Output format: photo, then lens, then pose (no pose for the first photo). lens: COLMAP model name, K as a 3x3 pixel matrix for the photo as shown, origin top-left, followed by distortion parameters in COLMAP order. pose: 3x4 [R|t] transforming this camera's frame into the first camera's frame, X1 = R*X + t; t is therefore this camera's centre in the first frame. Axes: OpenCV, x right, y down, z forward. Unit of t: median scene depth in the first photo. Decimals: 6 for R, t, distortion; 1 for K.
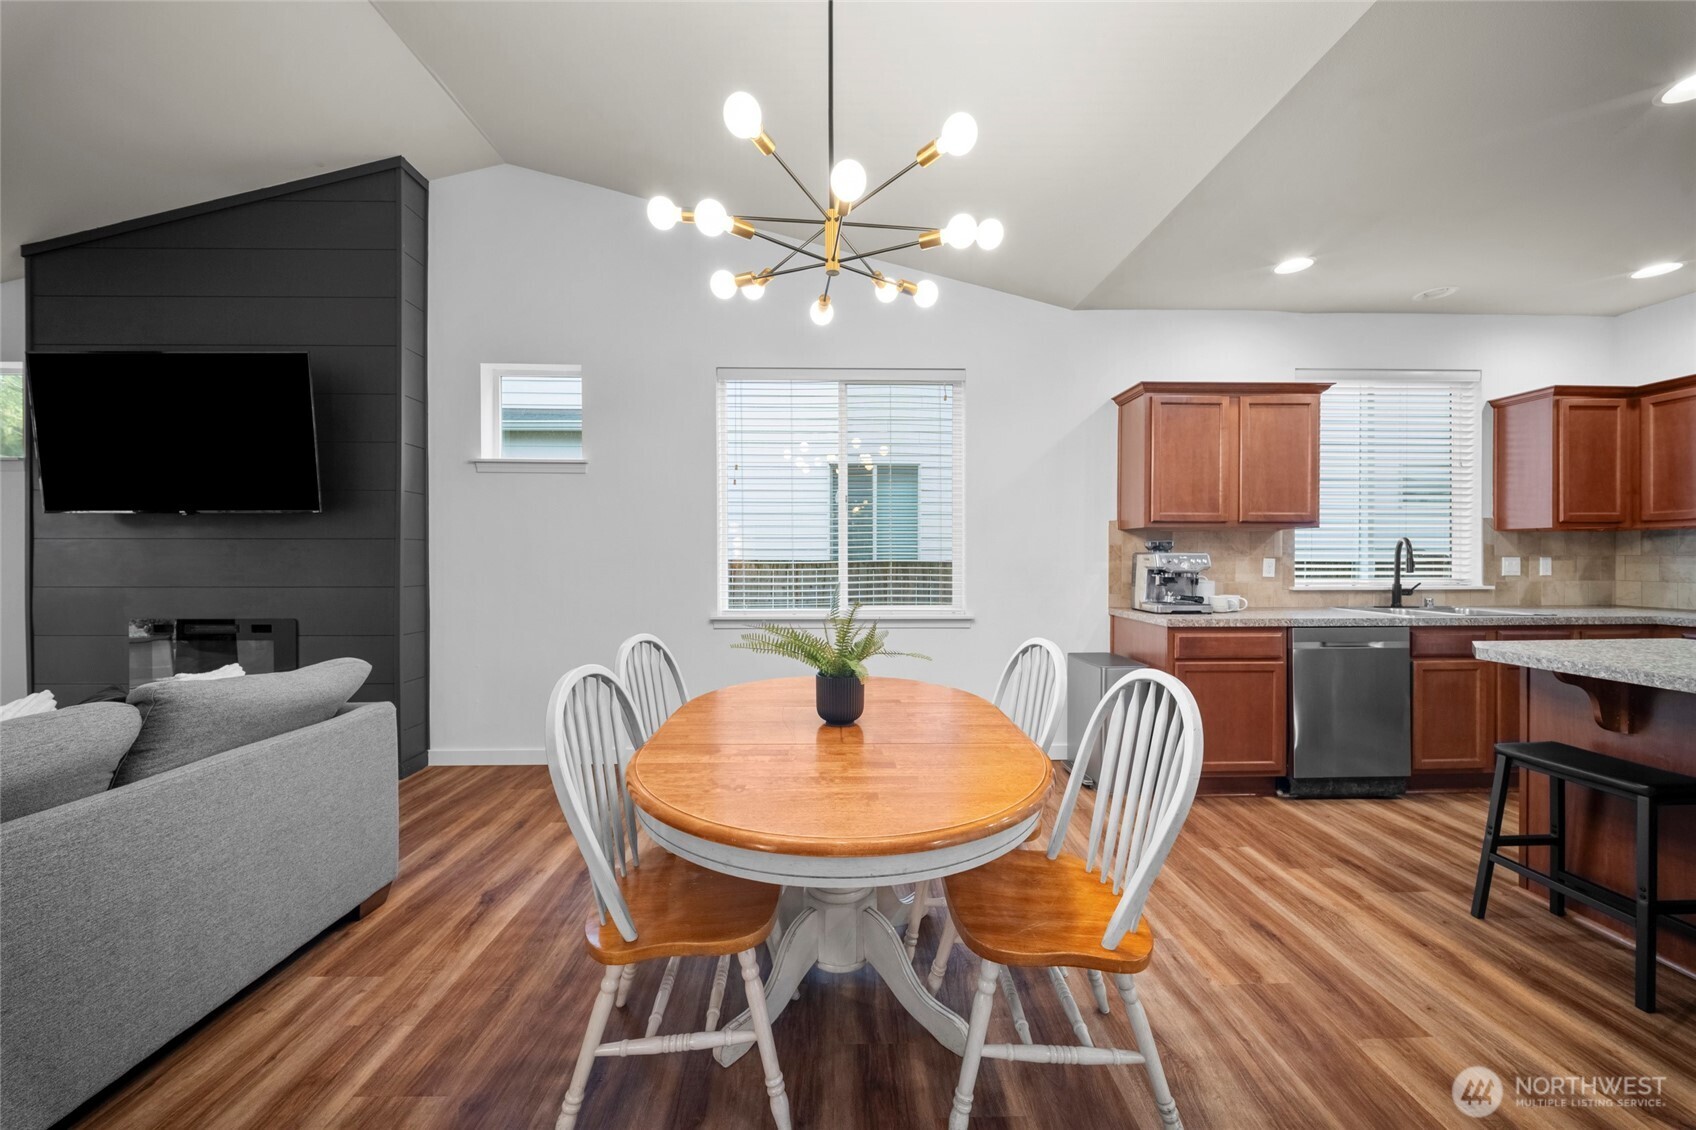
lens RADIAL K [[596.8, 0, 853.9], [0, 596.8, 559.7], [0, 0, 1]] dist [-0.005773, -0.000950]
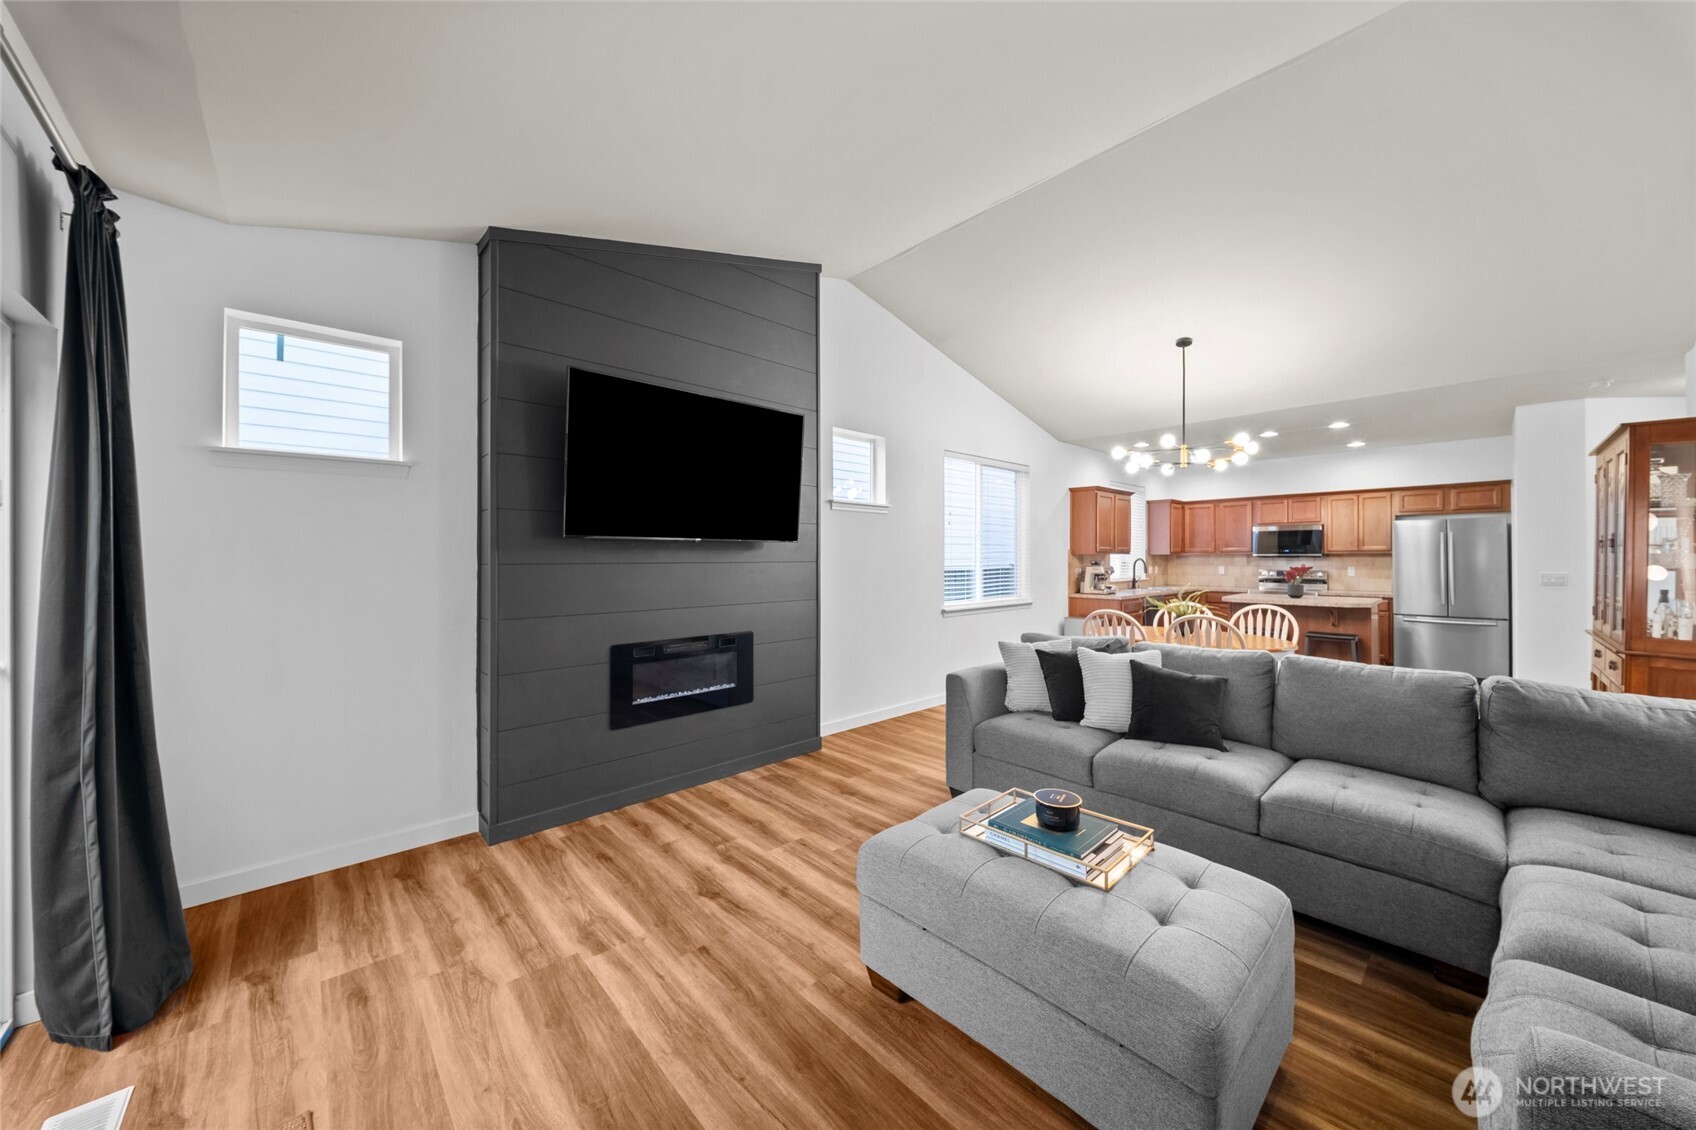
lens RADIAL K [[596.8, 0, 852.1], [0, 596.8, 559.9], [0, 0, 1]] dist [-0.005773, -0.000950]
pose [[0.746546, -0.003908, 0.665323, -1.426451], [0.004911, 0.999988, 0.000363, -0.034816], [-0.665316, 0.002996, 0.746556, -0.005309]]
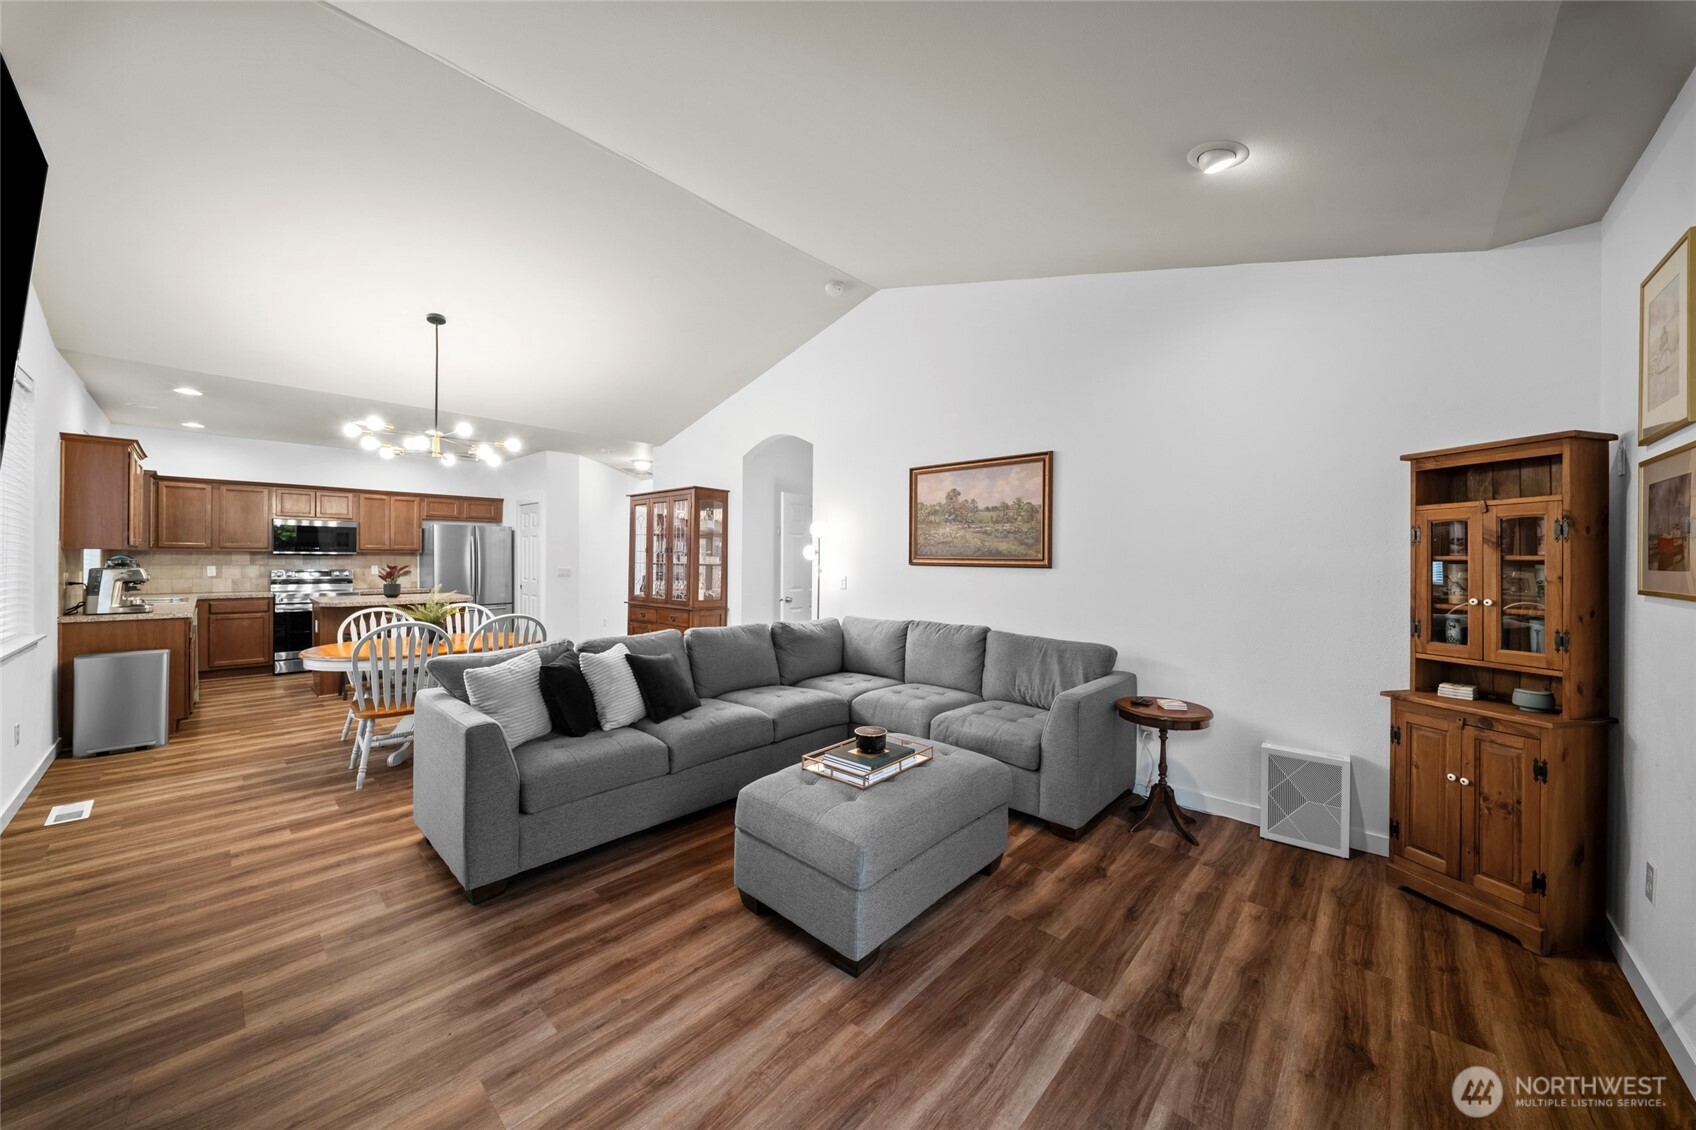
lens RADIAL K [[596.8, 0, 852.9], [0, 596.8, 559.5], [0, 0, 1]] dist [-0.005773, -0.000950]
pose [[-0.726211, -0.005621, 0.687449, -1.429313], [-0.003119, 0.999983, 0.004883, -0.038564], [-0.687465, 0.001402, -0.726217, 0.769507]]
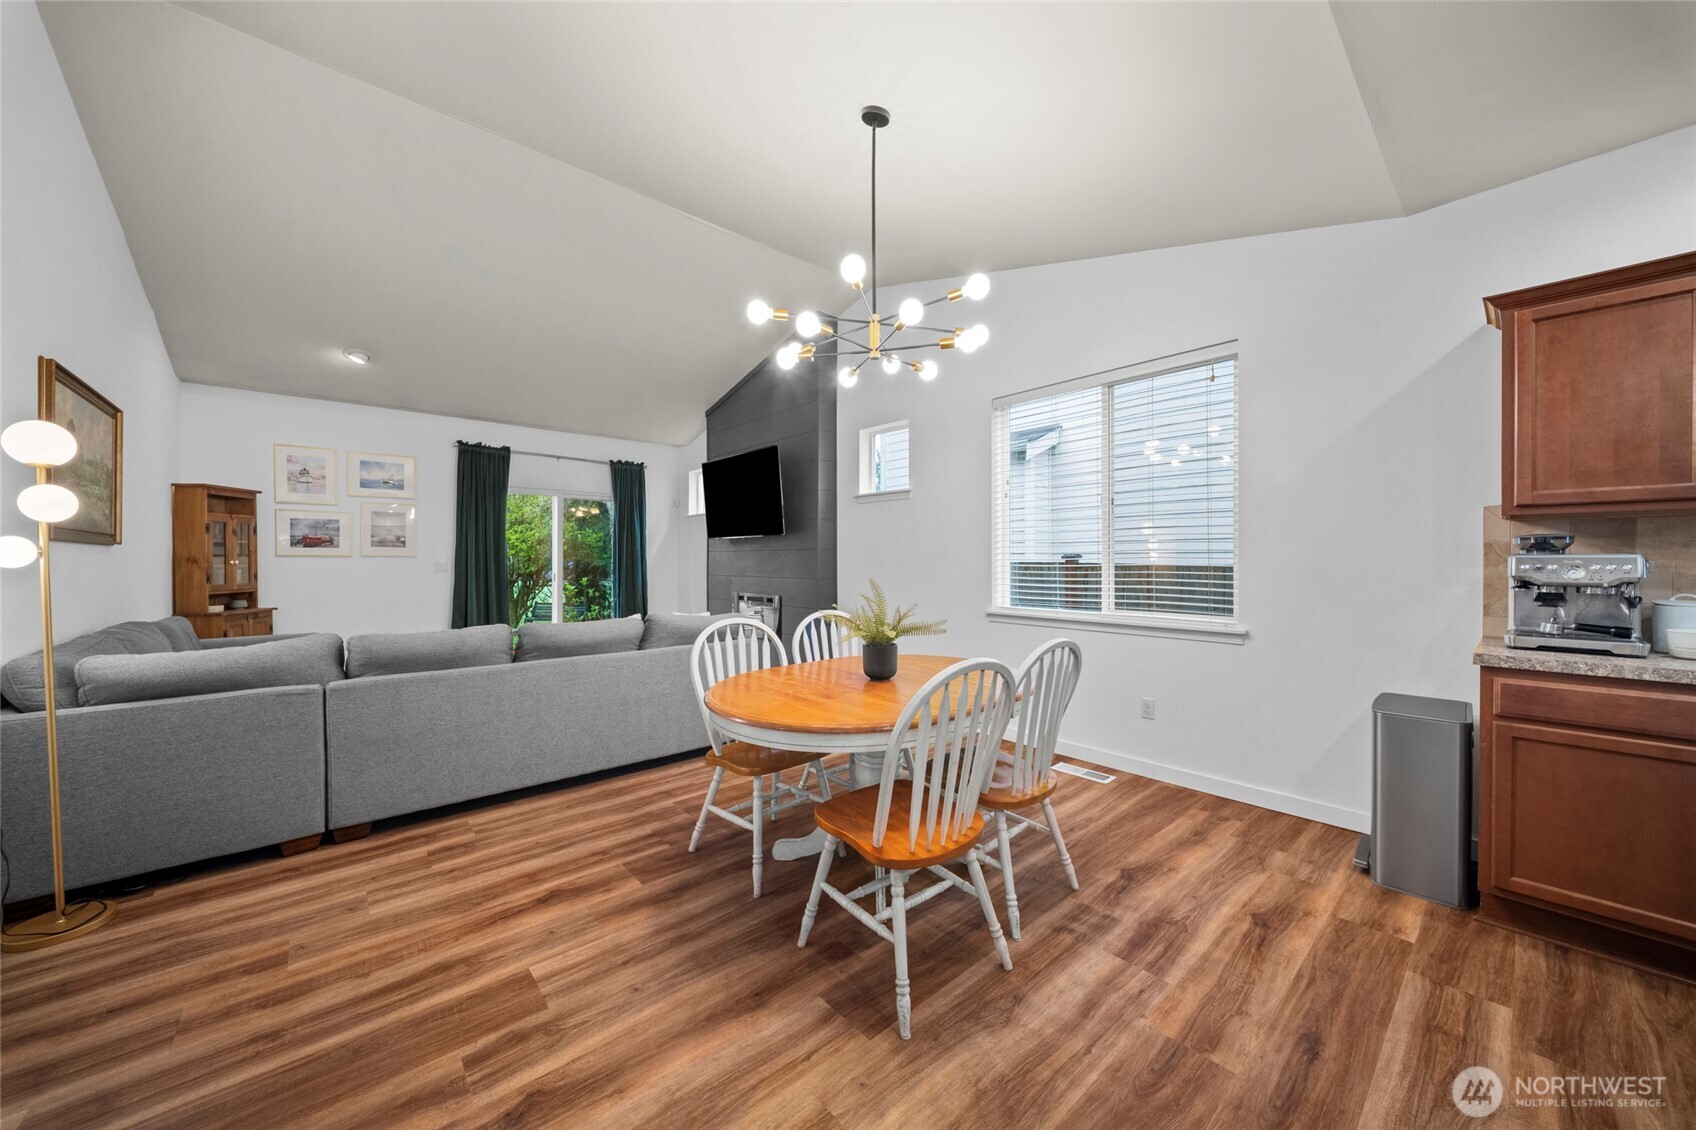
lens RADIAL K [[596.8, 0, 843.0], [0, 596.8, 565.7], [0, 0, 1]] dist [-0.005773, -0.000950]
pose [[0.637734, 0.006477, -0.770229, 0.622132], [-0.003190, 0.999978, 0.005768, -0.000653], [0.770250, -0.001222, 0.637741, 0.029355]]
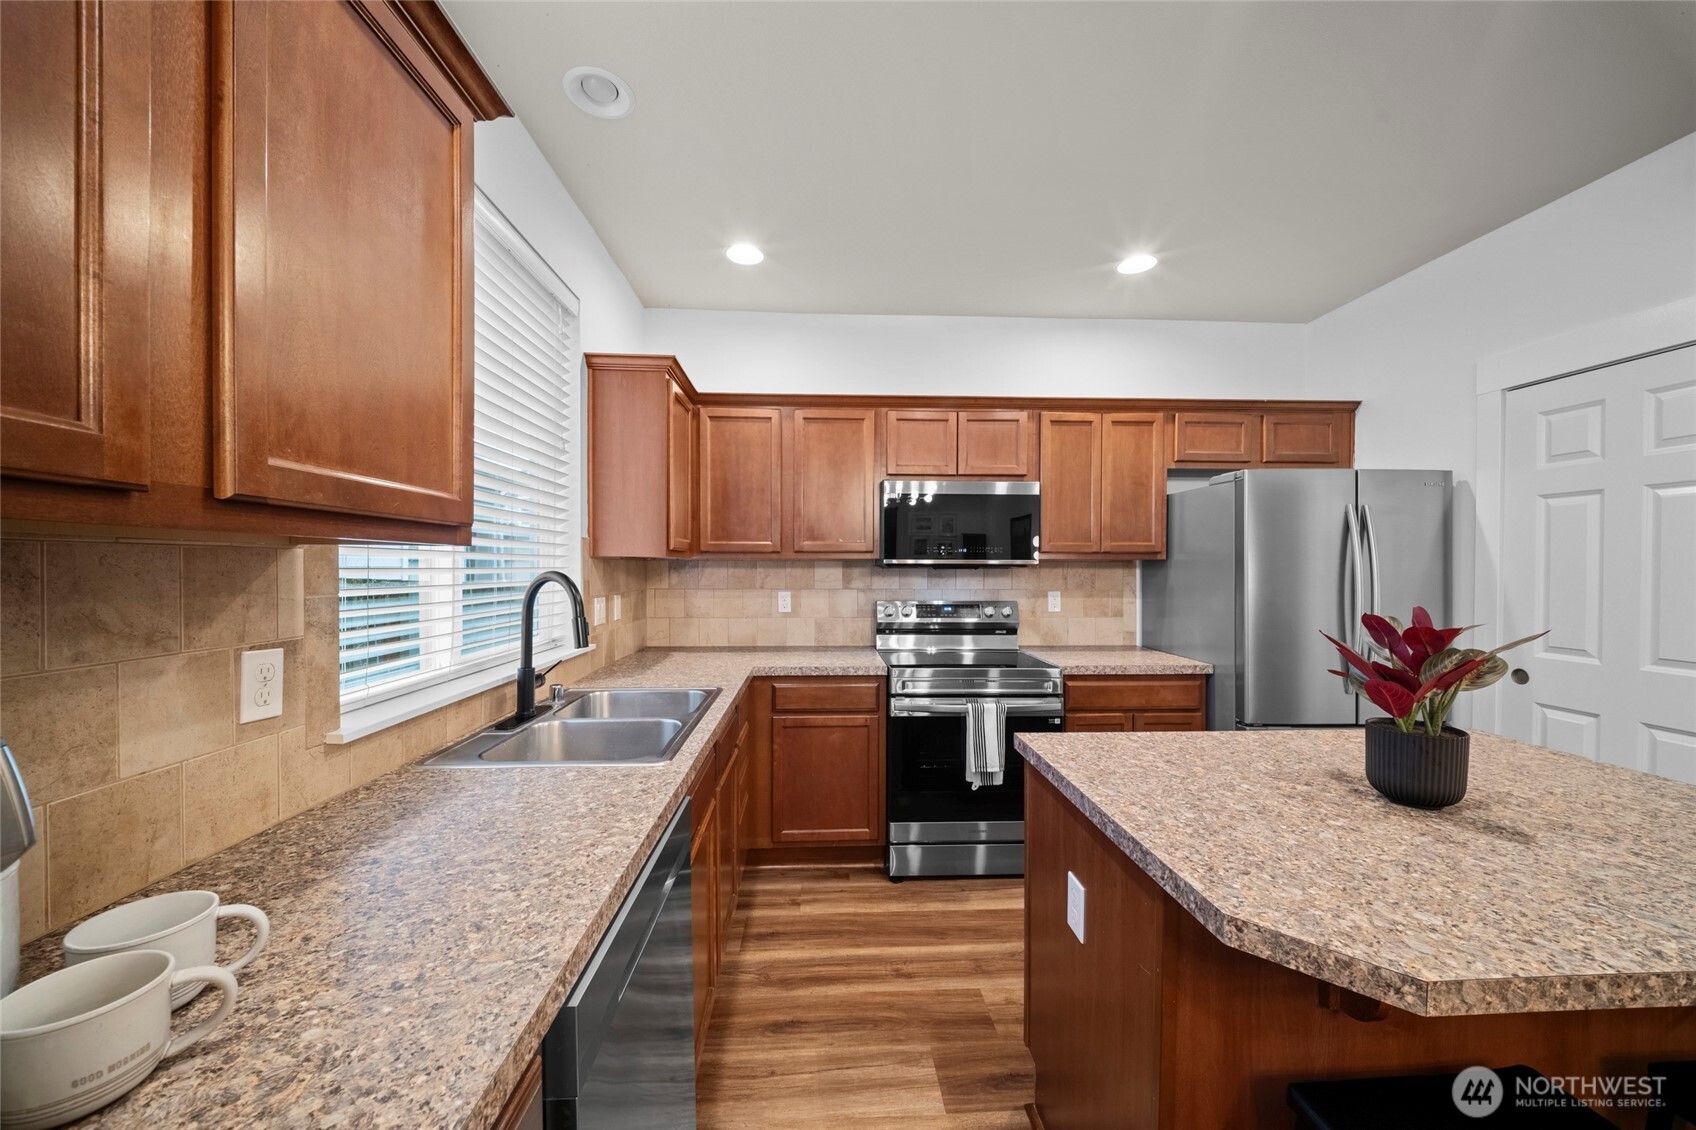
lens RADIAL K [[596.8, 0, 839.9], [0, 596.8, 571.5], [0, 0, 1]] dist [-0.005773, -0.000950]
pose [[-0.024118, -0.008112, 0.999676, 0.422280], [0.002746, 0.999963, 0.008181, -0.039040], [-0.999705, 0.002943, -0.024094, 0.743353]]
